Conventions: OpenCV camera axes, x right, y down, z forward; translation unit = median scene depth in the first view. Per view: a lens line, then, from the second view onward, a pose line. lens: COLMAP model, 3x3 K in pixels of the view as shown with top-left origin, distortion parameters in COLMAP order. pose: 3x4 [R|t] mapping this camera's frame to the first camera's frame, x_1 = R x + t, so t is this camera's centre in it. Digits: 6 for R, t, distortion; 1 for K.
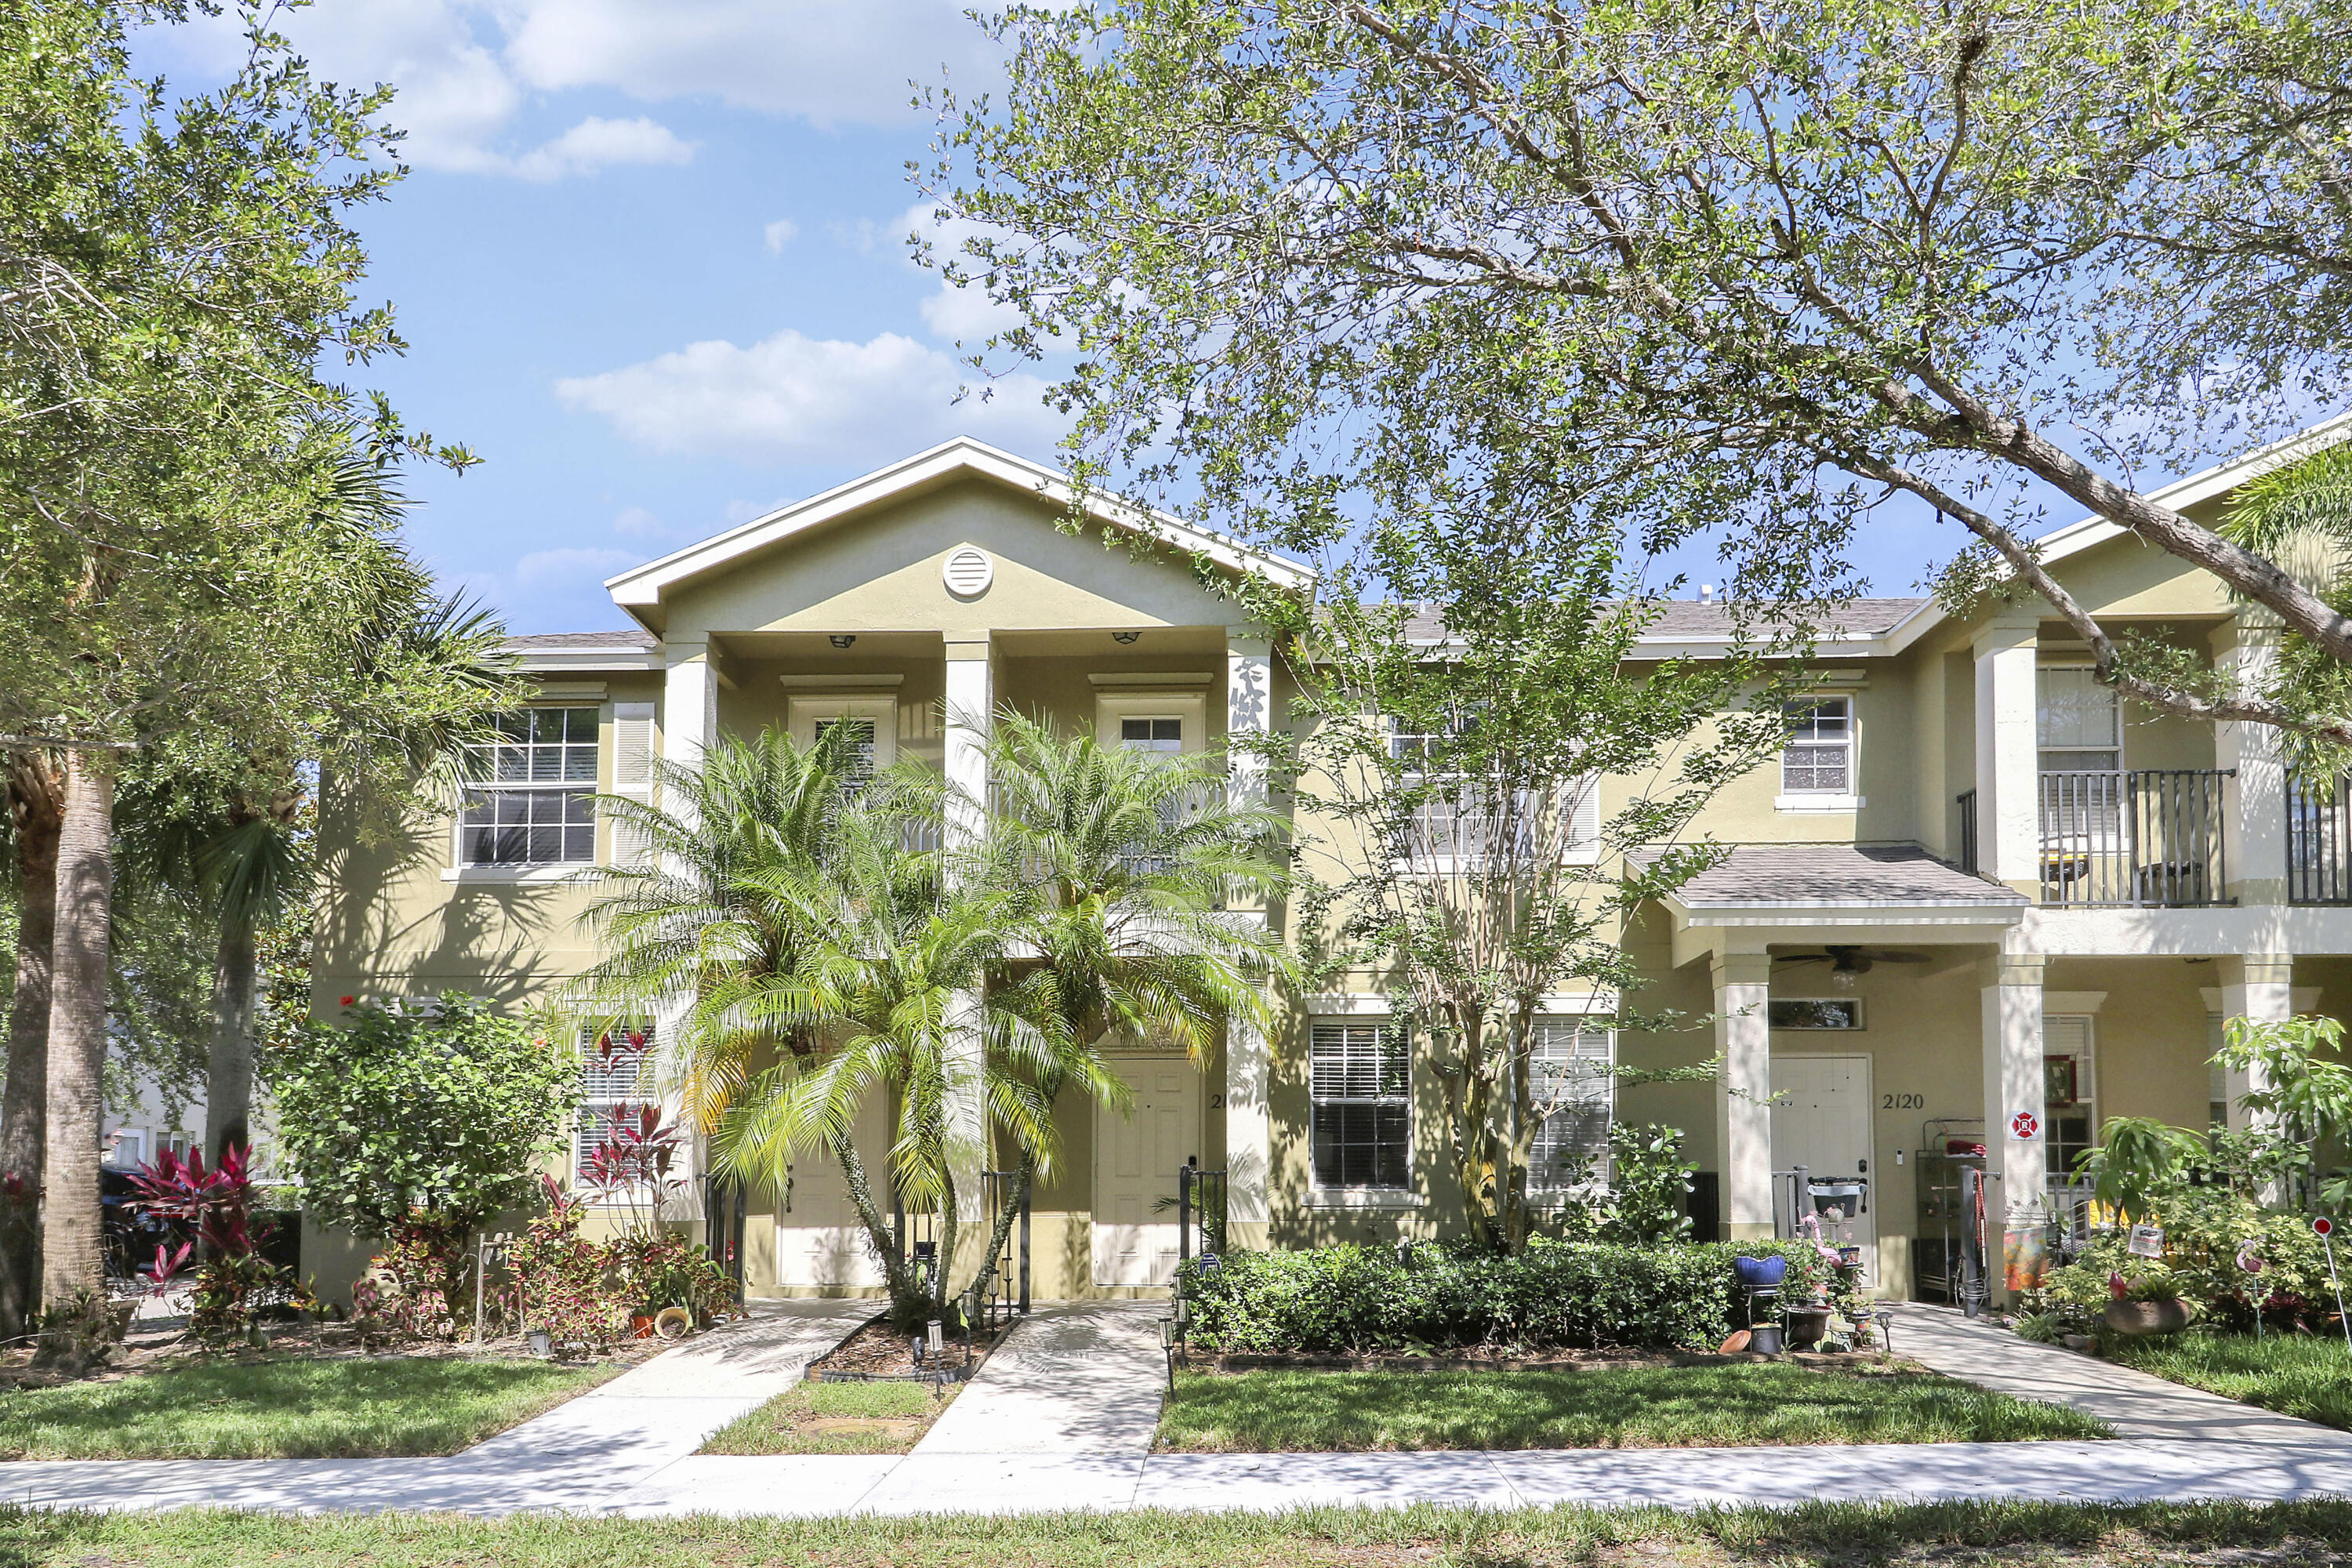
lens RADIAL K [[1451.0, 0, 1181.1], [0, 1451.0, 1059.7], [0, 0, 1]] dist [0.005271, 0.000562]
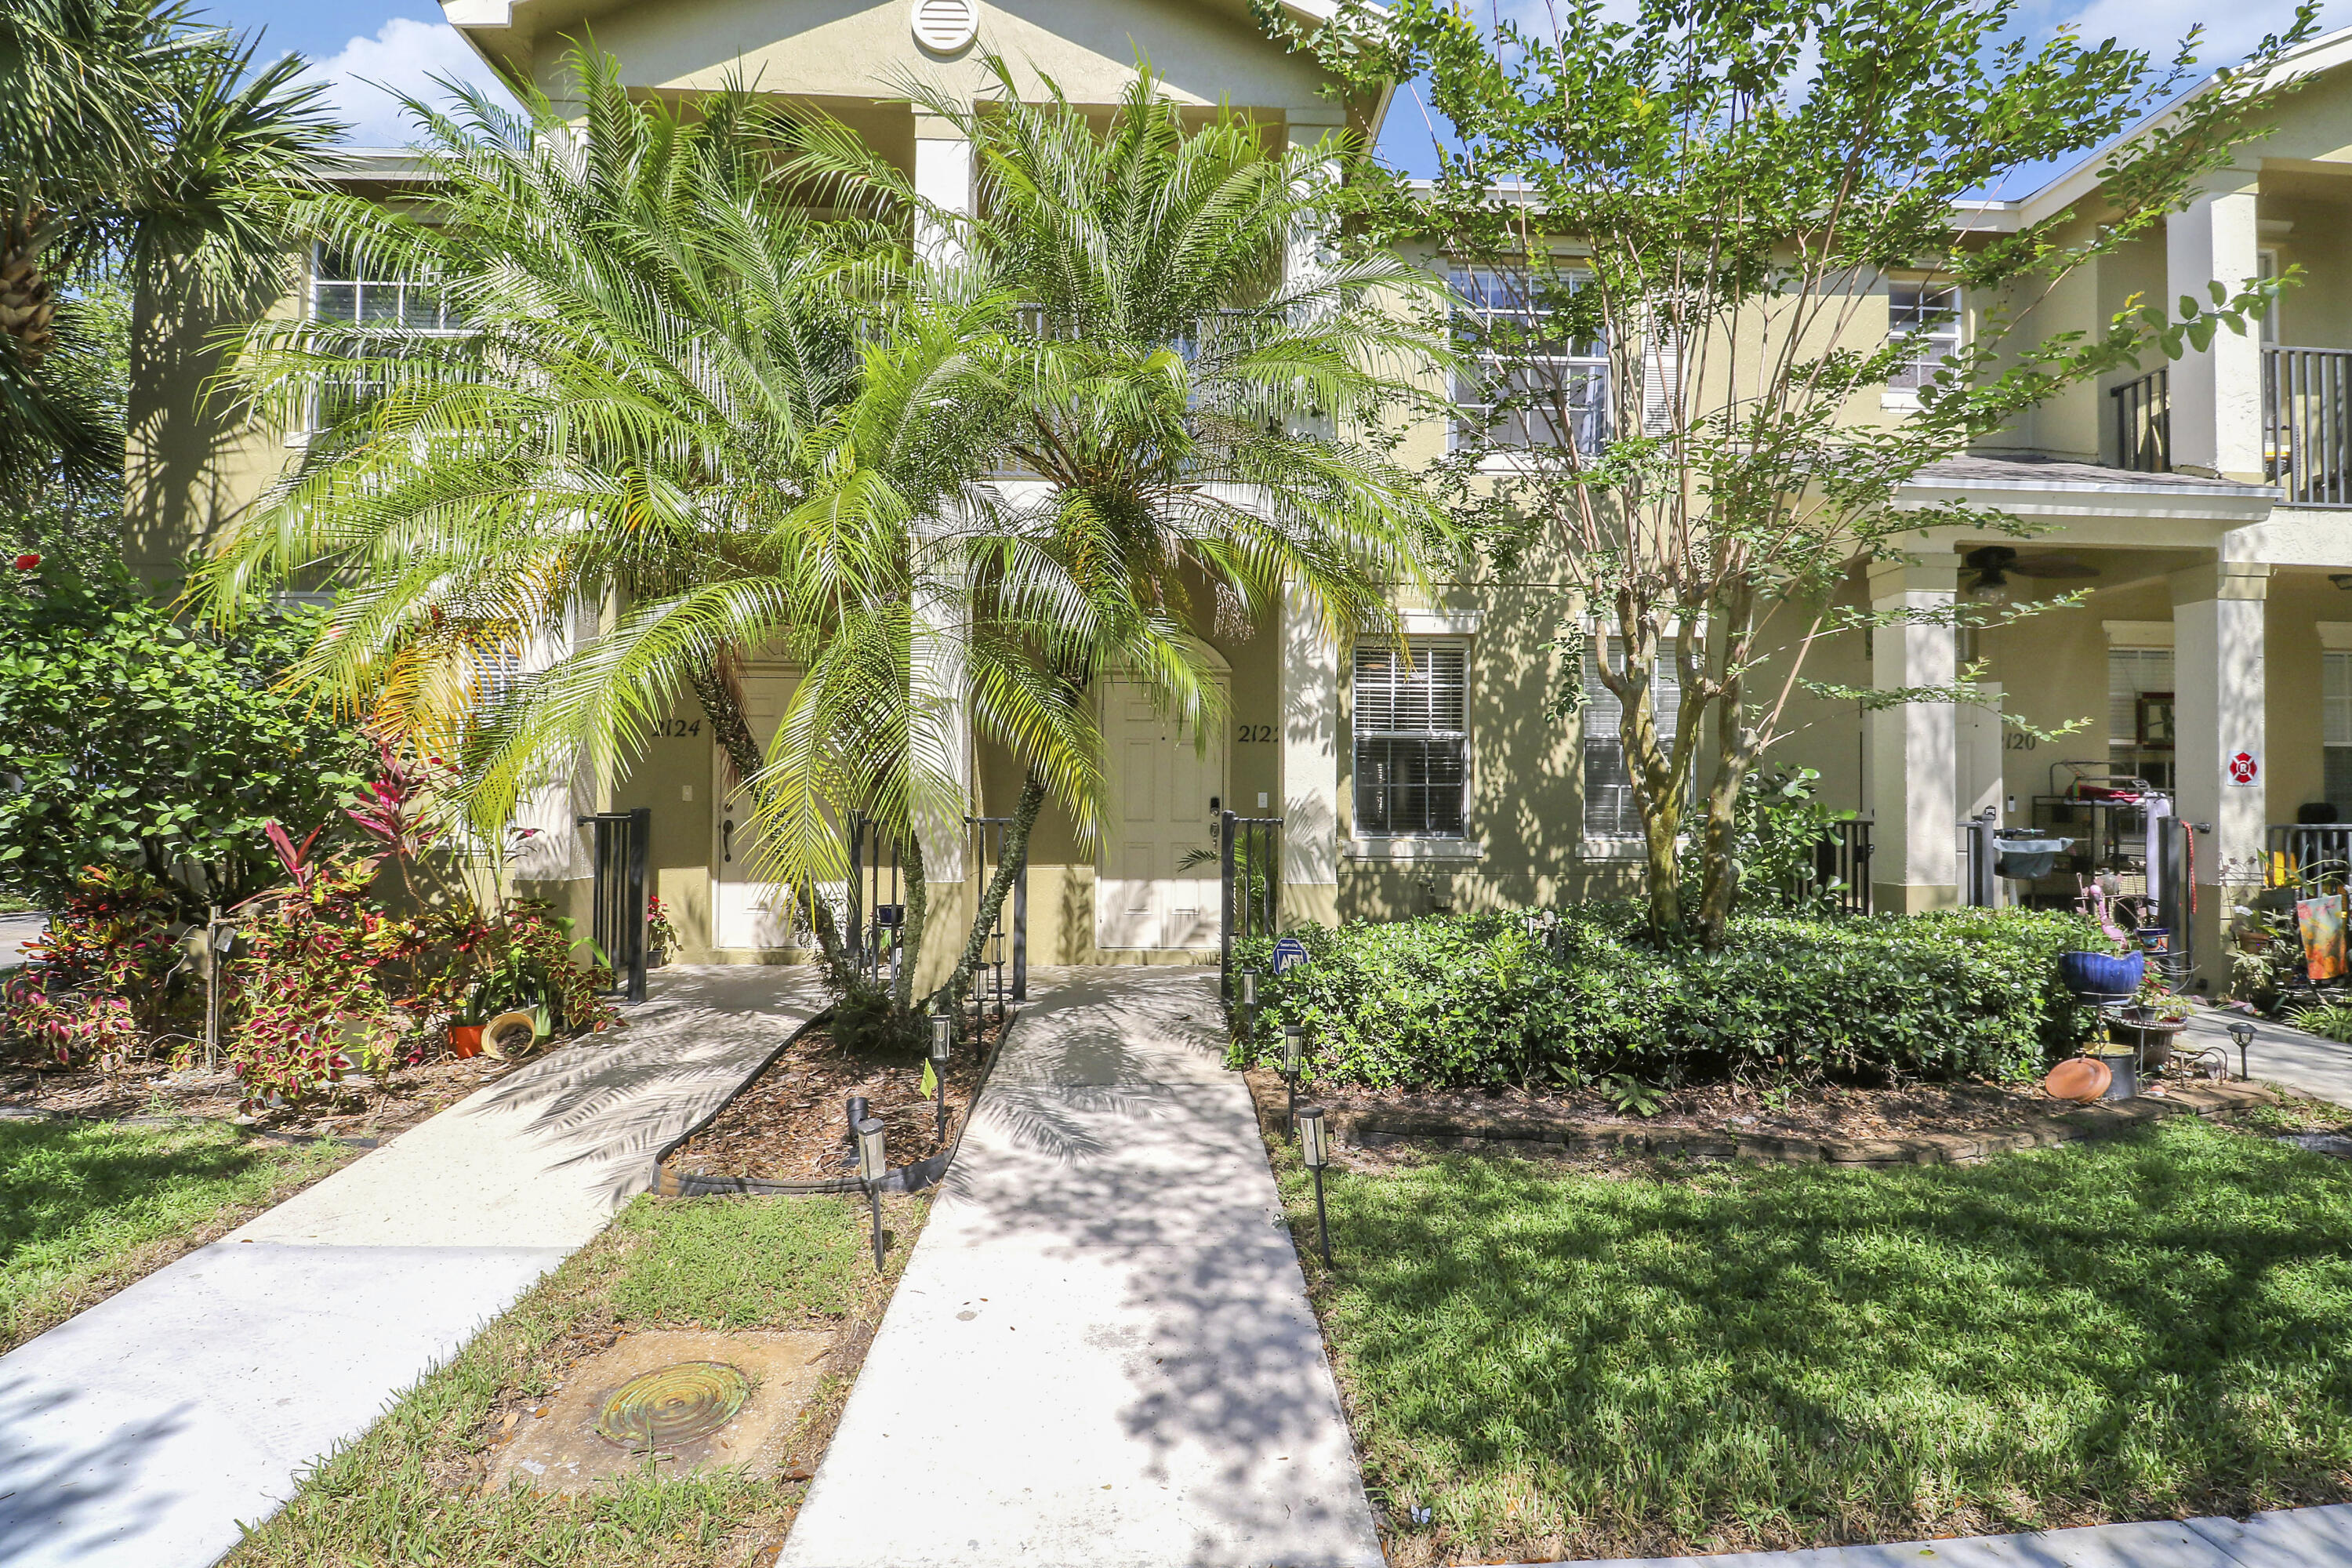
lens RADIAL K [[1072.9, 0, 1176.0], [0, 1072.9, 784.0], [0, 0, 1]] dist [0.002452, -0.012621]
pose [[0.998552, 0.007751, 0.053243, -0.053881], [-0.010380, 0.998731, 0.049272, 0.029589], [-0.052793, -0.049753, 0.997365, 0.420840]]
